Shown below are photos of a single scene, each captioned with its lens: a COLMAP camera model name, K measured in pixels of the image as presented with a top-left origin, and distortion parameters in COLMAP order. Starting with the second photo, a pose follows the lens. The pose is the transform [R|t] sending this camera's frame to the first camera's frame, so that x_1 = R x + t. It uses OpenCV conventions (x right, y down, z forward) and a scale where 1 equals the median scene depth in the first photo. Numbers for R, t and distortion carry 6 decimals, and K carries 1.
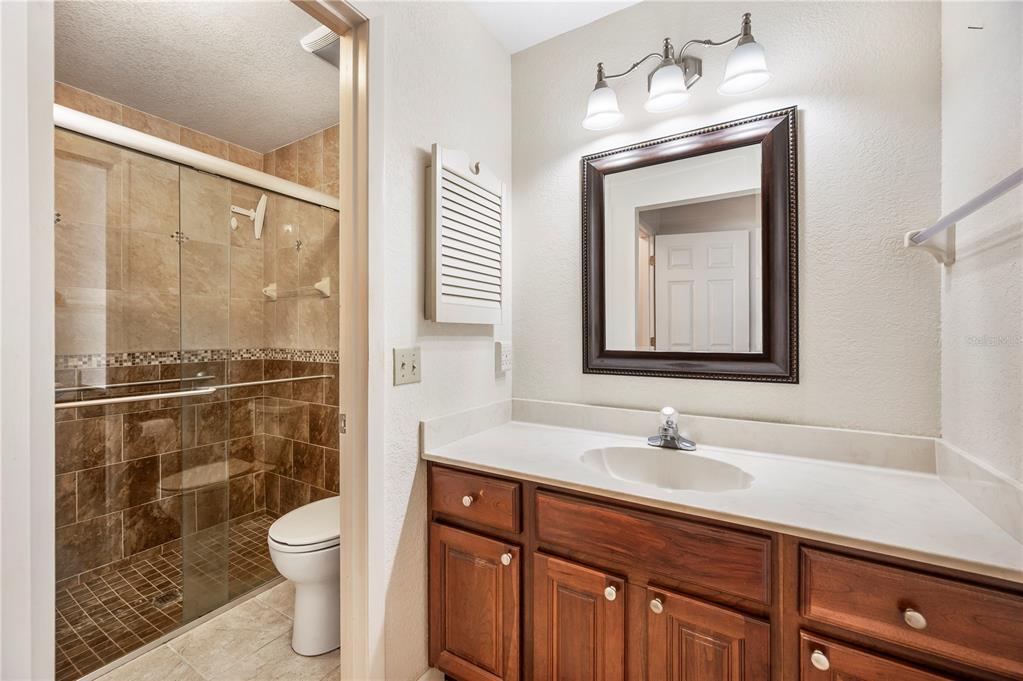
lens RADIAL K [[409.8, 0, 516.1], [0, 409.8, 339.0], [0, 0, 1]] dist [-0.002907, -0.000195]
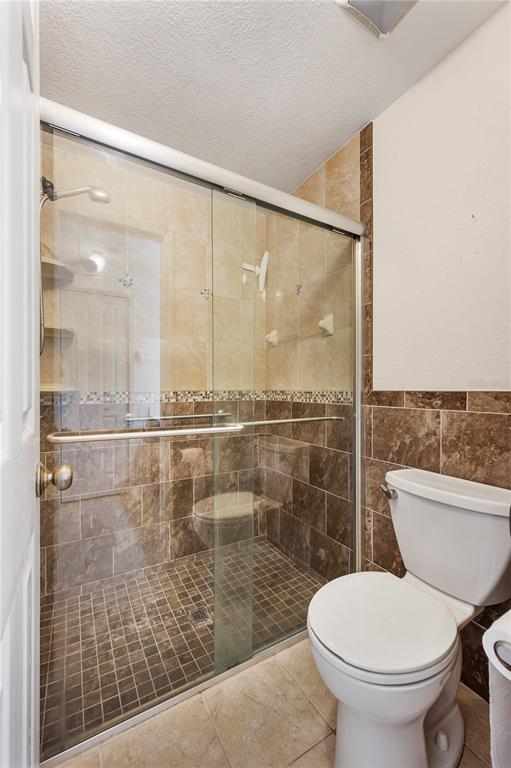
lens RADIAL K [[307.7, 0, 254.7], [0, 307.7, 399.1], [0, 0, 1]] dist [-0.002907, -0.000195]
pose [[0.872471, 0.015212, -0.488430, -0.273965], [-0.005628, 0.999762, 0.021084, 0.033763], [0.488634, -0.015646, 0.872348, 0.300290]]
